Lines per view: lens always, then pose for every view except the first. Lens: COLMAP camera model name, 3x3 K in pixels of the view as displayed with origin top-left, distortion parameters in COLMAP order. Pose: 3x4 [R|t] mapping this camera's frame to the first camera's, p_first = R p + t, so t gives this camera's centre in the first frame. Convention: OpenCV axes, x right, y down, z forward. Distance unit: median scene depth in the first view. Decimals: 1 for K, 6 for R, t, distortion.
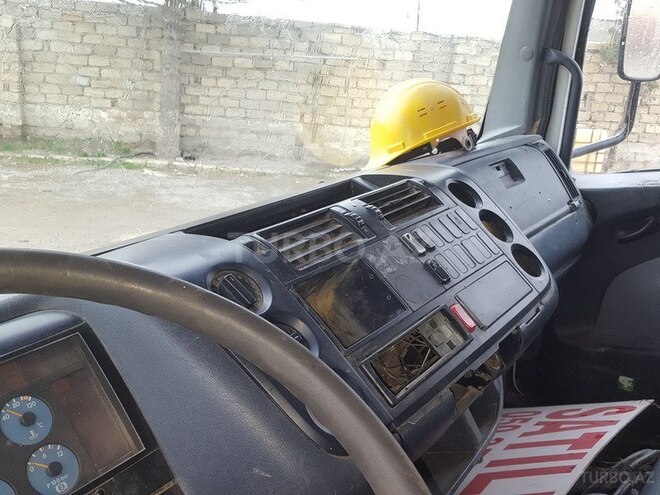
lens RADIAL K [[630.1, 0, 331.5], [0, 630.1, 242.0], [0, 0, 1]] dist [0.041311, 0.000000]
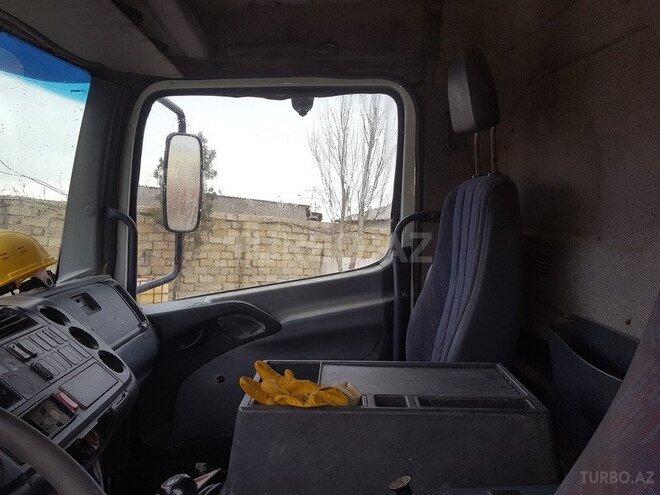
lens RADIAL K [[630.1, 0, 324.4], [0, 630.1, 242.5], [0, 0, 1]] dist [0.041311, 0.000000]
pose [[0.796098, -0.029764, 0.604435, -0.094373], [0.175777, 0.967102, -0.183892, 0.086655], [-0.579077, 0.252642, 0.775140, -0.246906]]
